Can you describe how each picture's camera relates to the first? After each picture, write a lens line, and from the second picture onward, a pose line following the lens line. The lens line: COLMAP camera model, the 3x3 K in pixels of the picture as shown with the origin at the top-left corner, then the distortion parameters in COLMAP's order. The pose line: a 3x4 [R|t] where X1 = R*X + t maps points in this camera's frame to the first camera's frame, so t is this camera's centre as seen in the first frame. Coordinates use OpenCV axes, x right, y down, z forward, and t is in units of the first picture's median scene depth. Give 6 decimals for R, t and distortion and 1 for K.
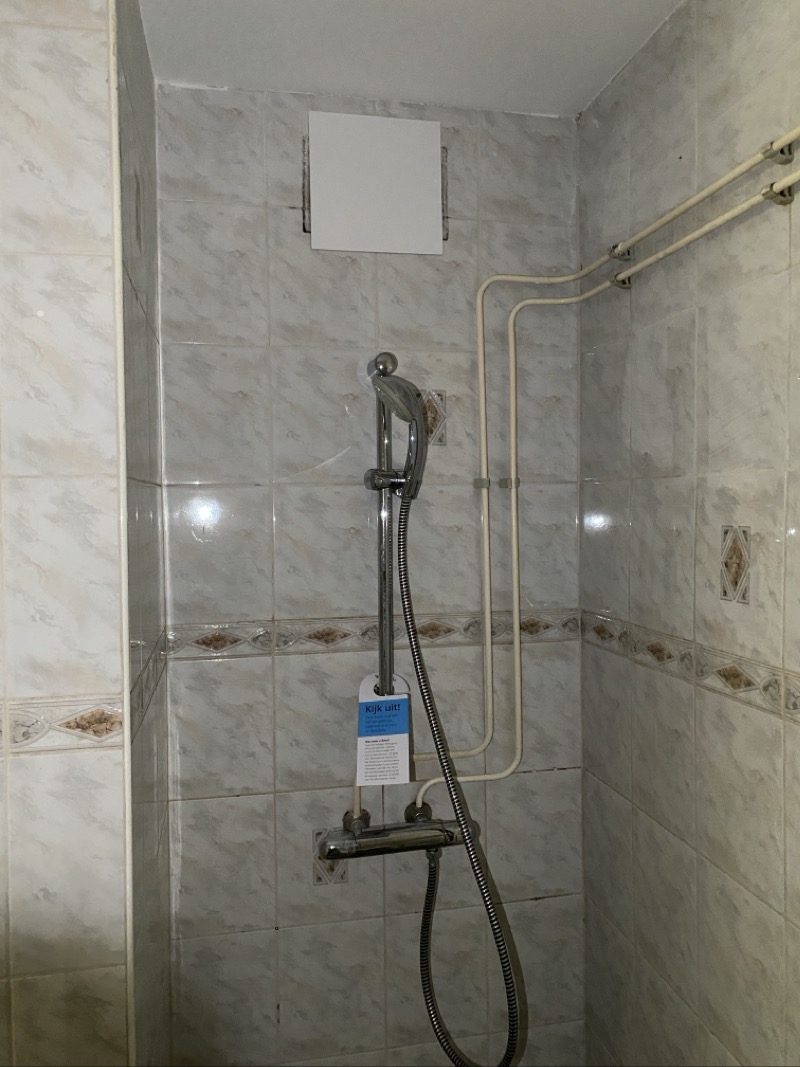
lens RADIAL K [[812.8, 0, 400.2], [0, 812.8, 526.2], [0, 0, 1]] dist [0.028341, -0.036305]
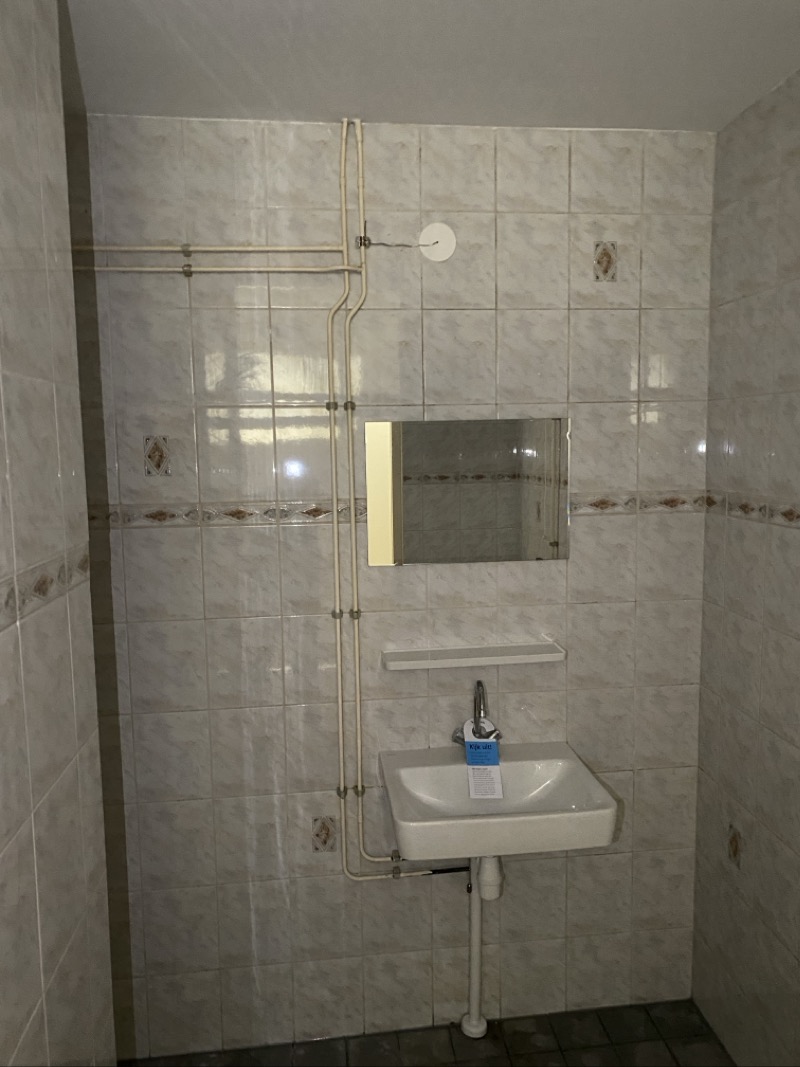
lens RADIAL K [[812.8, 0, 400.1], [0, 812.8, 534.8], [0, 0, 1]] dist [0.028341, -0.036305]
pose [[0.092386, -0.118319, 0.988669, -1.413336], [0.035444, 0.992676, 0.115487, 0.028772], [-0.995092, 0.024373, 0.095903, 0.257514]]
